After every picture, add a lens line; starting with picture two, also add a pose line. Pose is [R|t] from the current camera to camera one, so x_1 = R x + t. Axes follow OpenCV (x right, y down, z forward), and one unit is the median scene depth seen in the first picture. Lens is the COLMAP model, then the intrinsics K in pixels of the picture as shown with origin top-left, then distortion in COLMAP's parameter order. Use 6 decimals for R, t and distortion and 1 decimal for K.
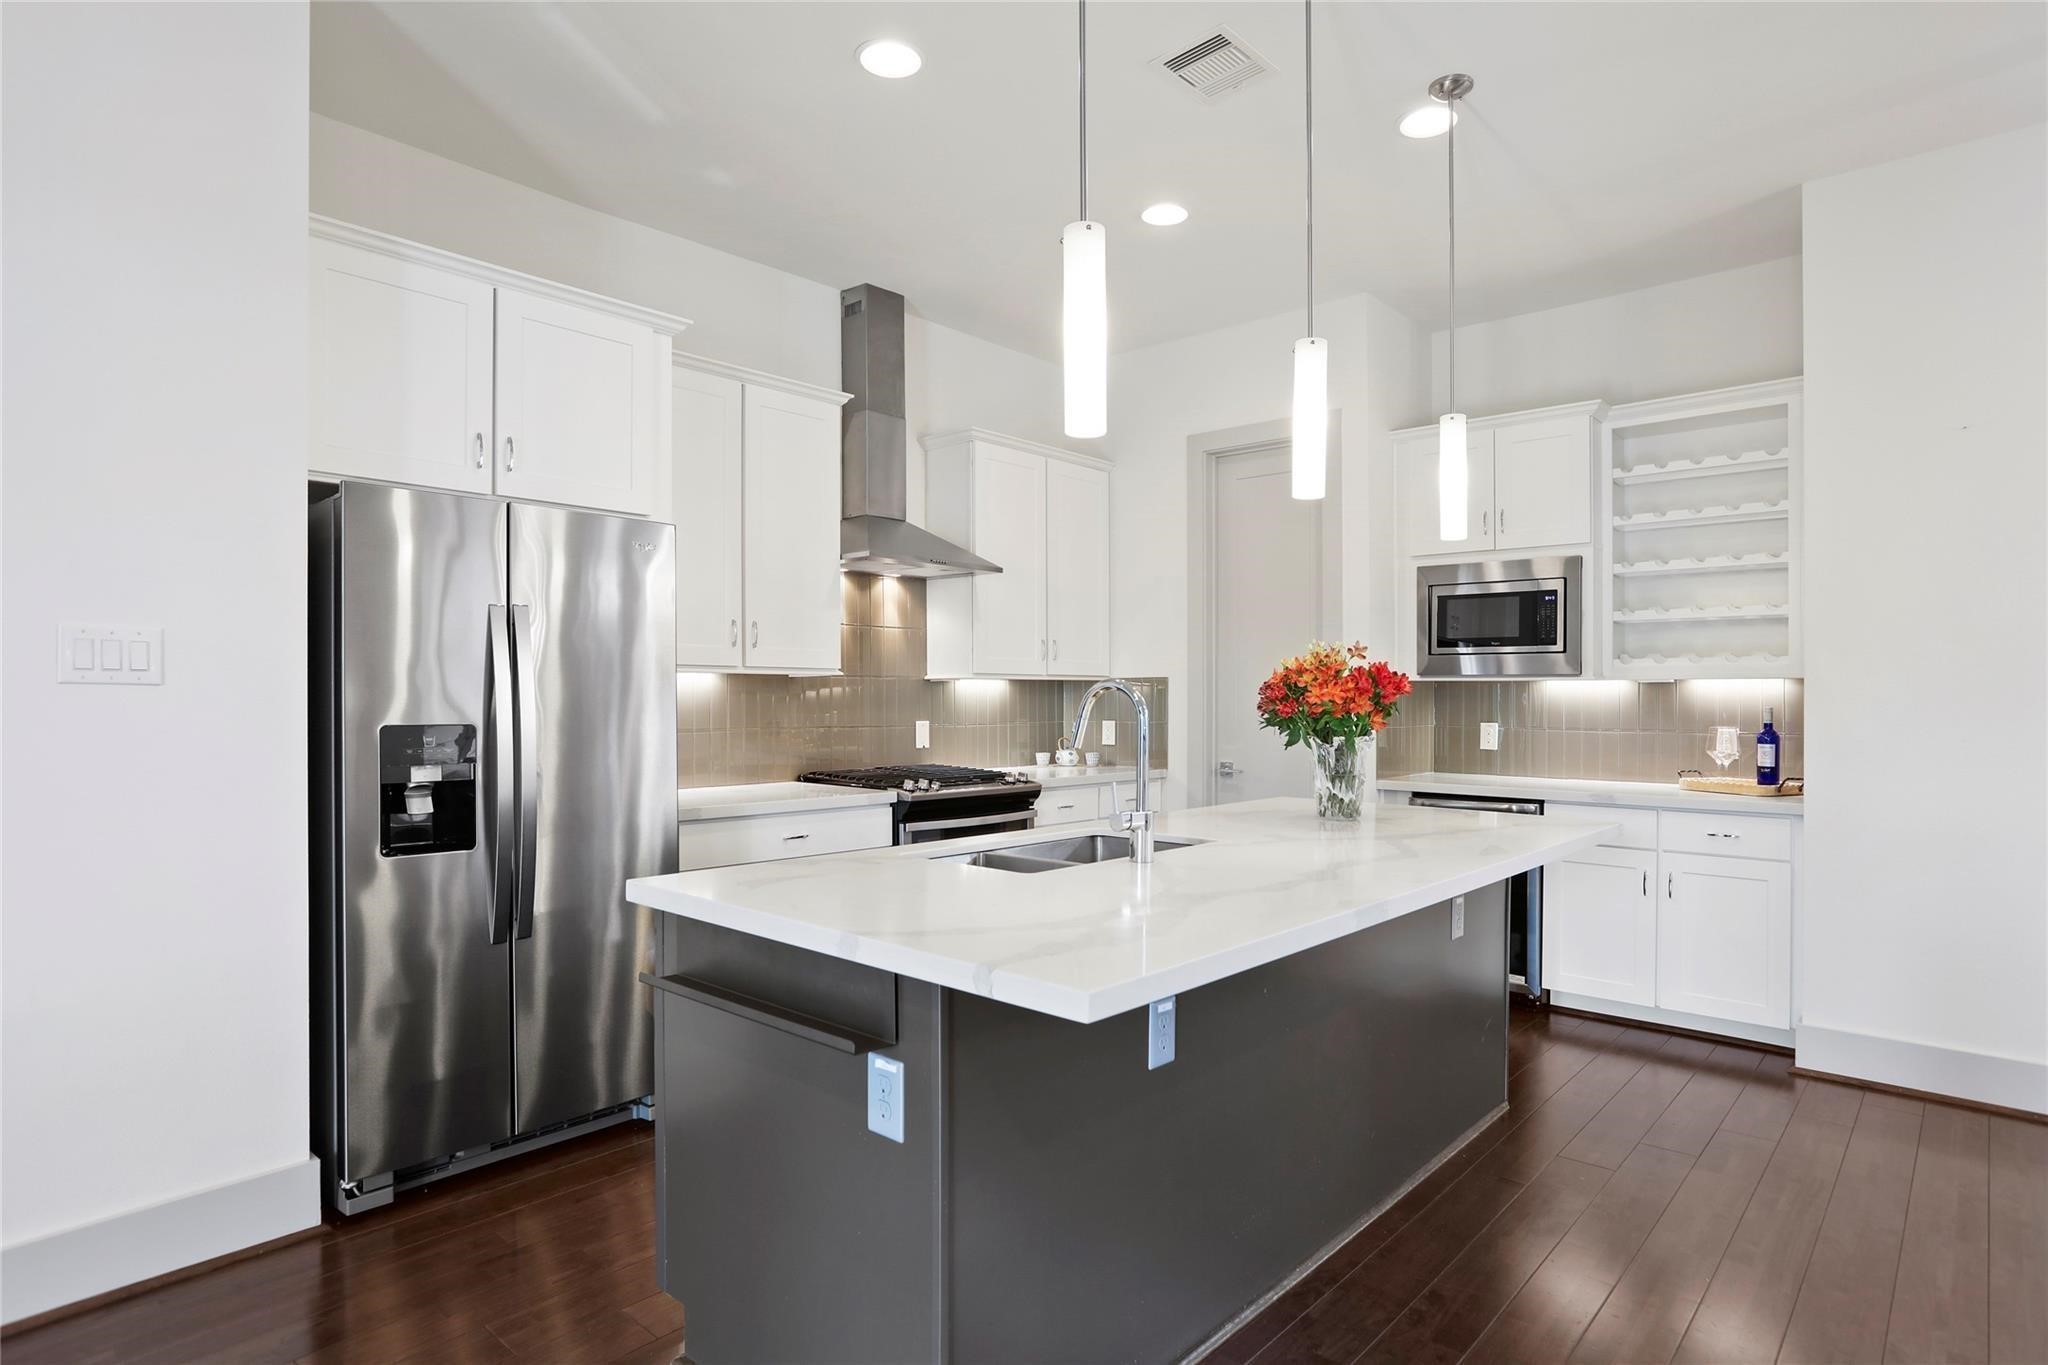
lens RADIAL K [[1103.6, 0, 996.8], [0, 1103.6, 699.8], [0, 0, 1]] dist [-0.036678, 0.012488]
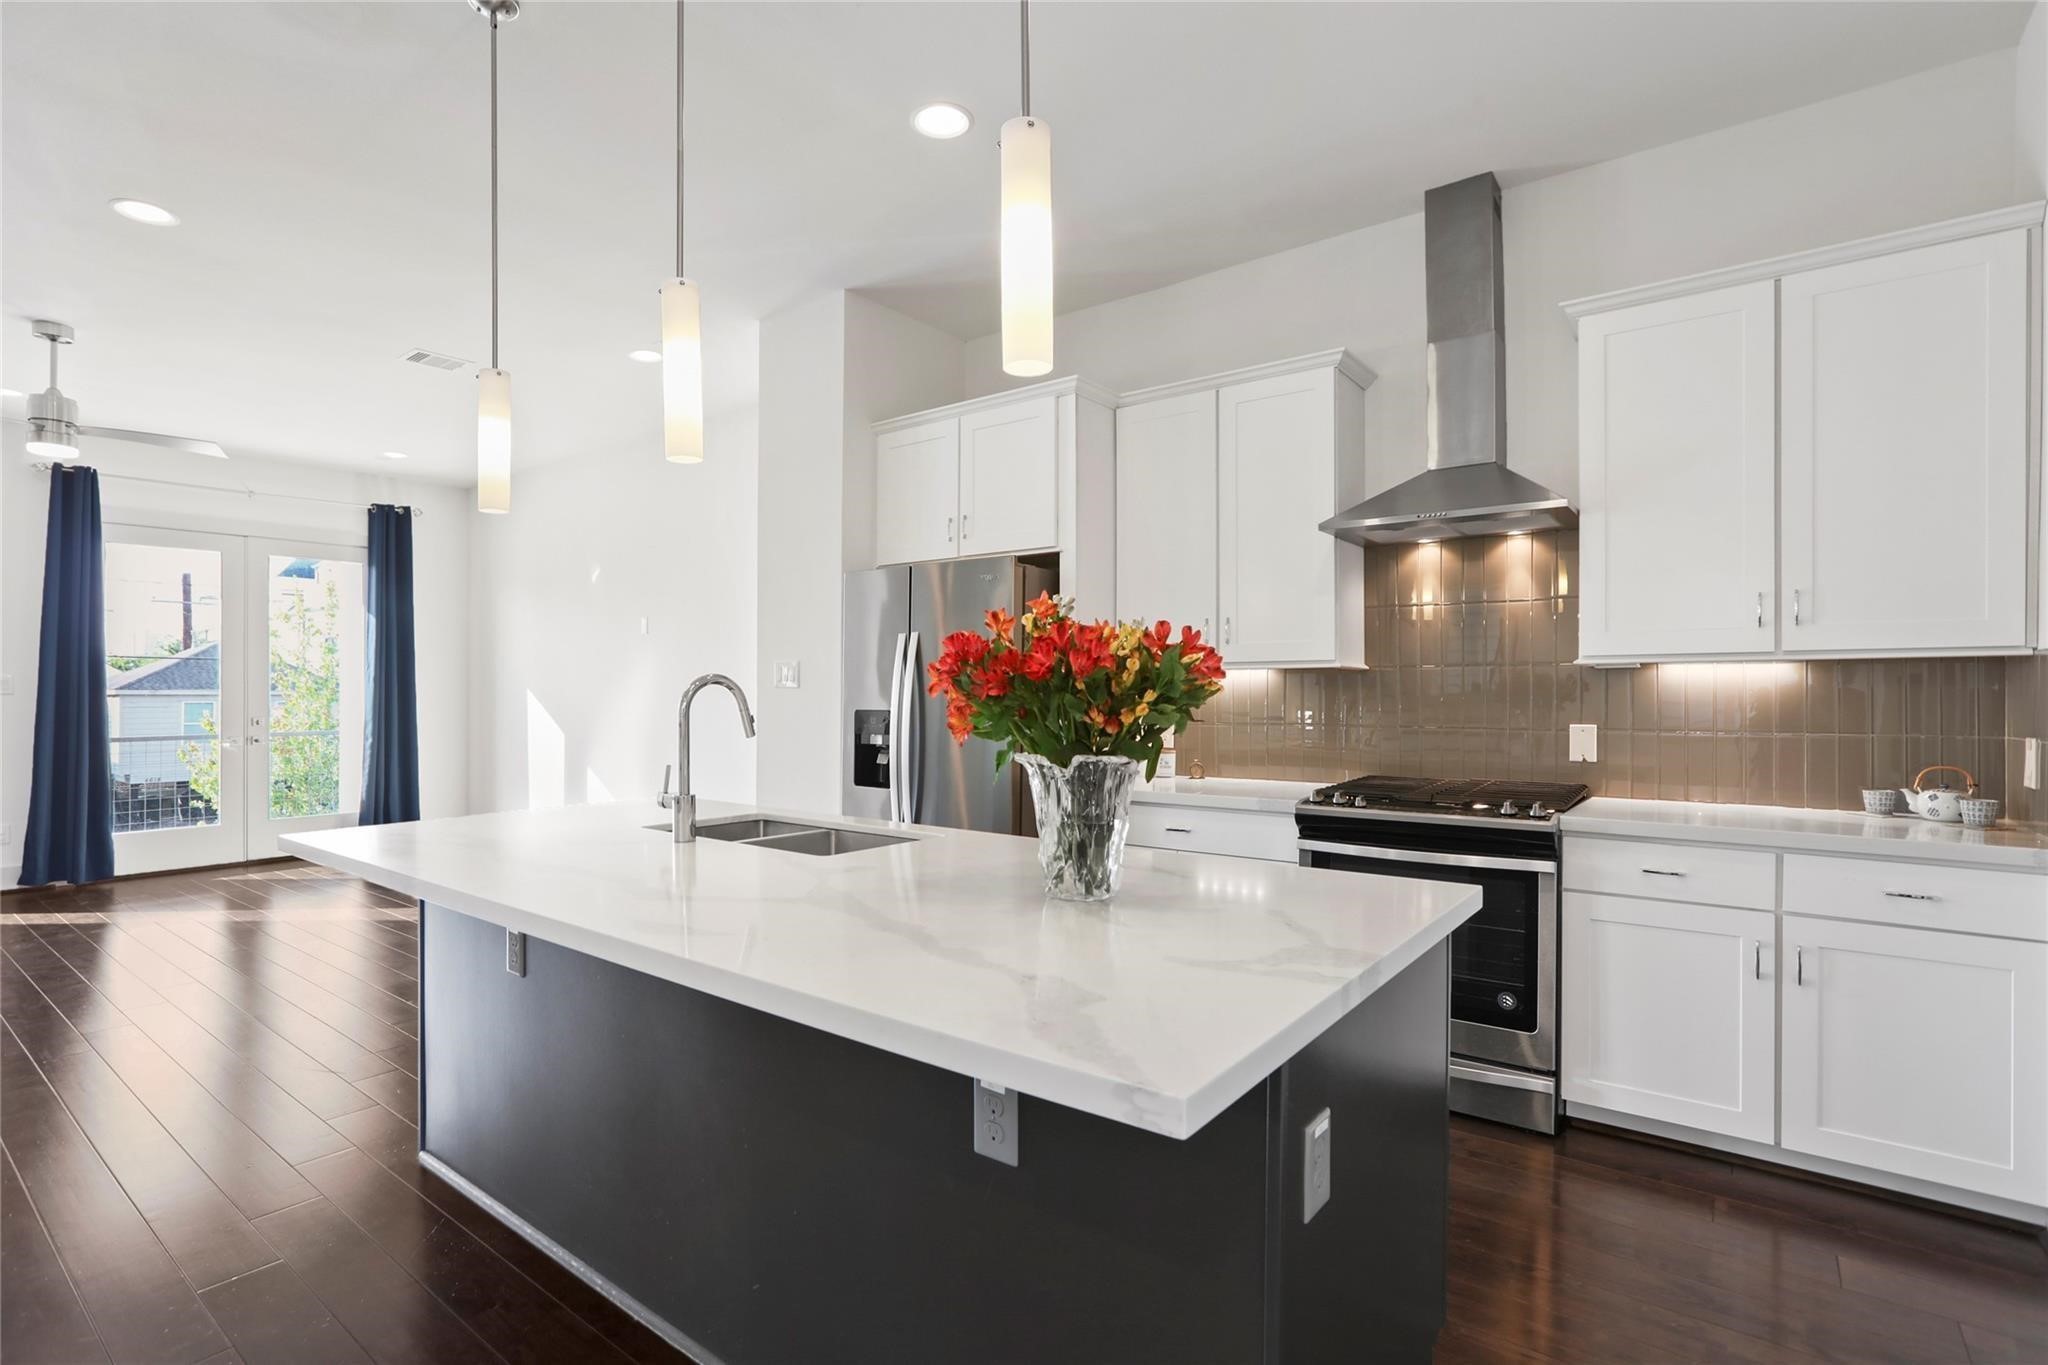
lens RADIAL K [[992.9, 0, 1042.5], [0, 992.9, 686.7], [0, 0, 1]] dist [-0.027487, 0.013129]
pose [[0.096733, -0.009770, -0.995262, 0.614685], [-0.000917, 0.999951, -0.009905, 0.001487], [0.995310, 0.001871, 0.096719, 0.676510]]
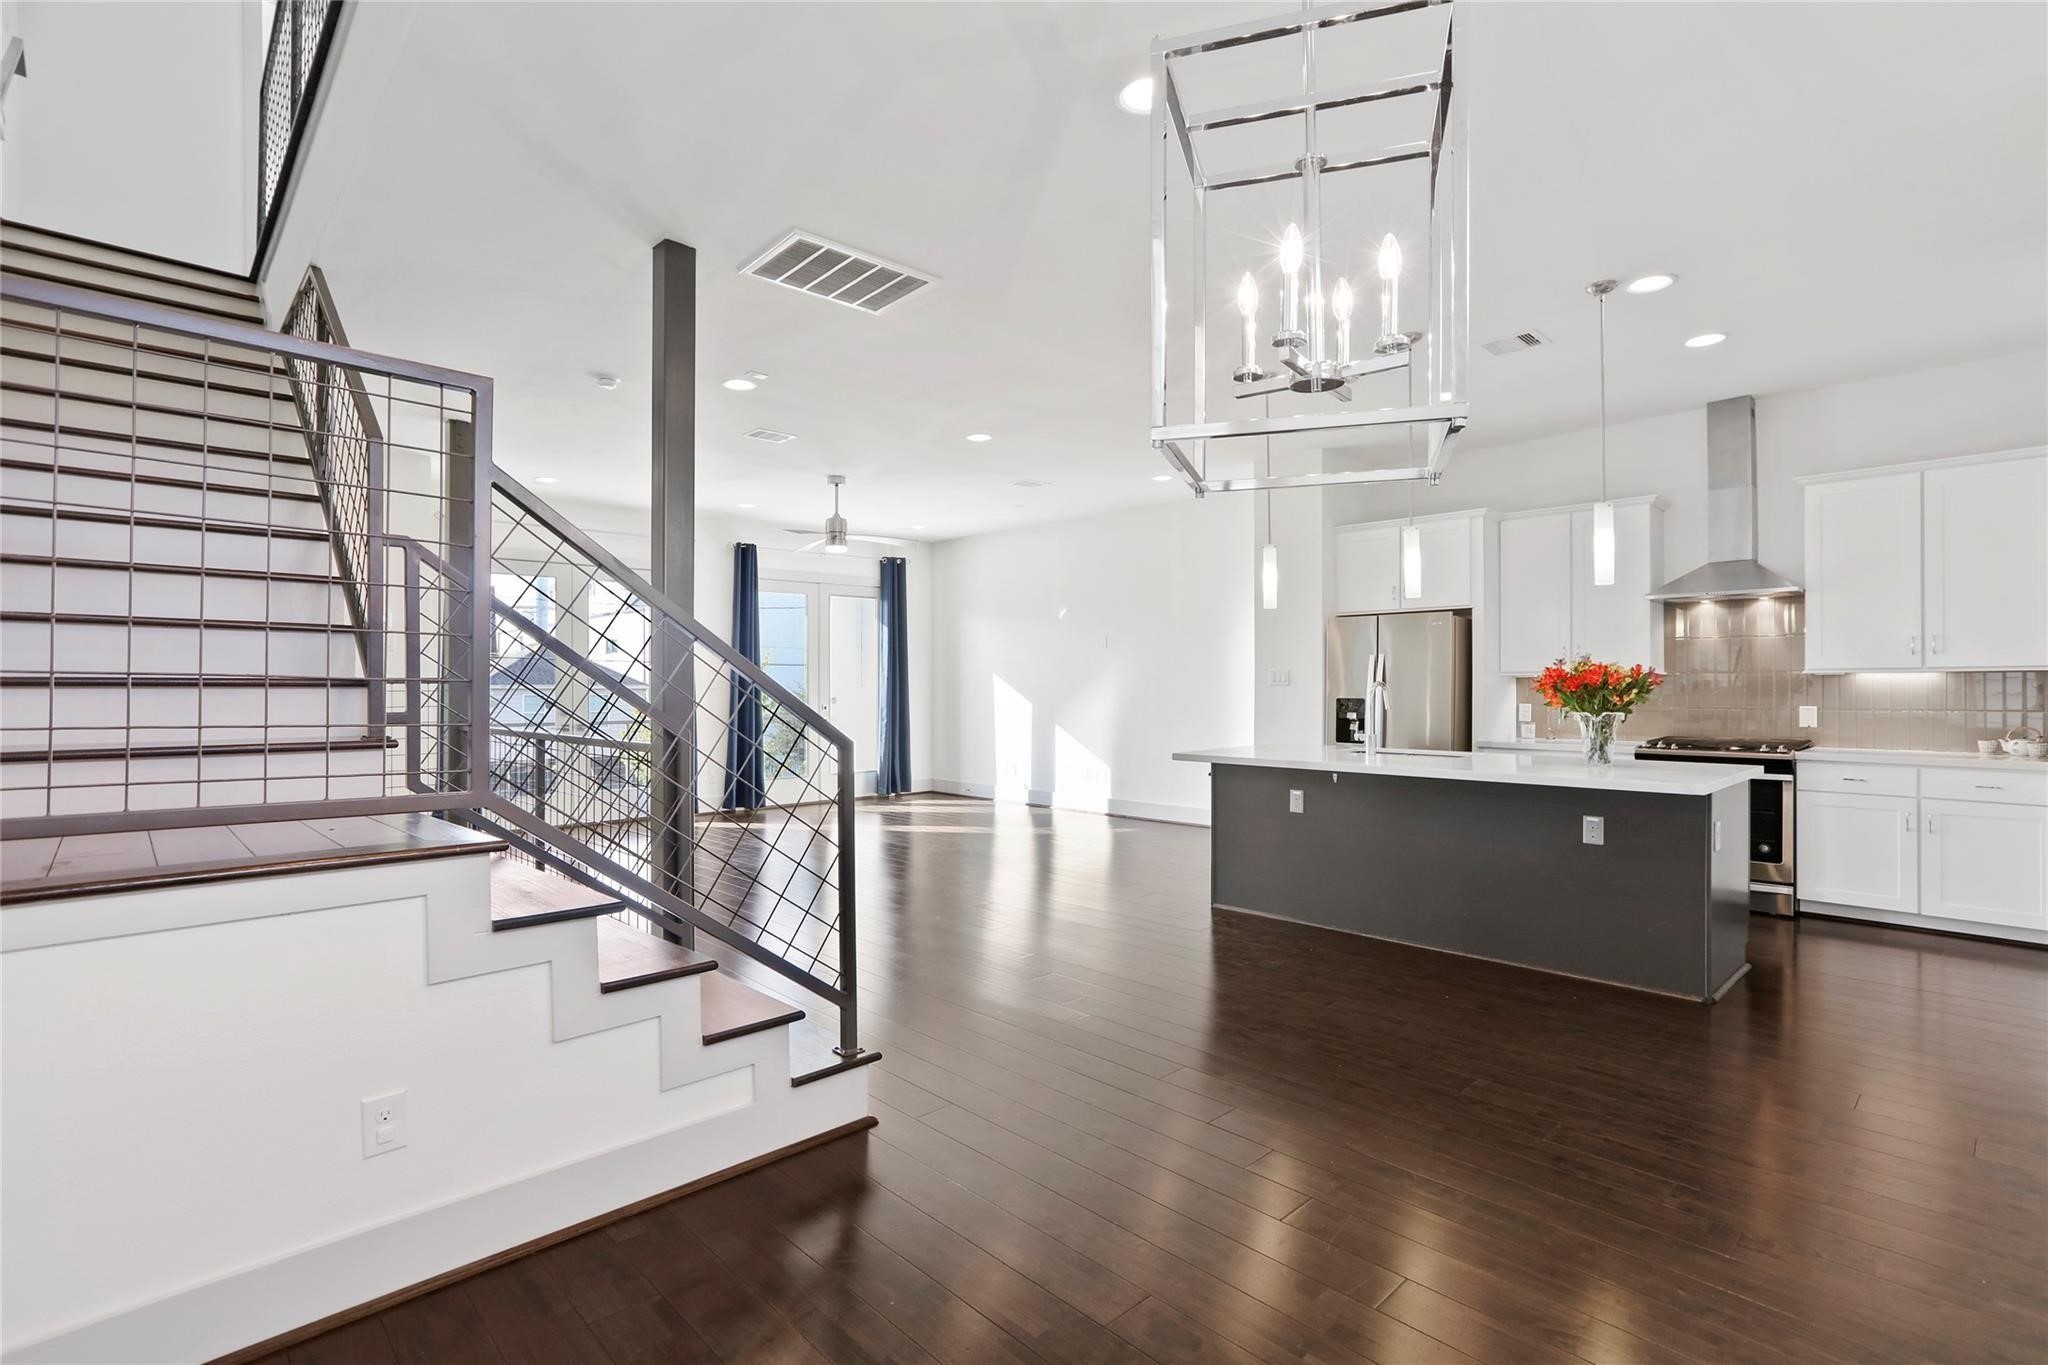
lens RADIAL K [[992.9, 0, 1022.2], [0, 992.9, 671.9], [0, 0, 1]] dist [-0.027487, 0.013129]
pose [[-0.078455, -0.017384, -0.996766, 1.298553], [-0.002619, 0.999848, -0.017232, 0.001005], [0.996914, 0.001259, -0.078489, 0.213109]]
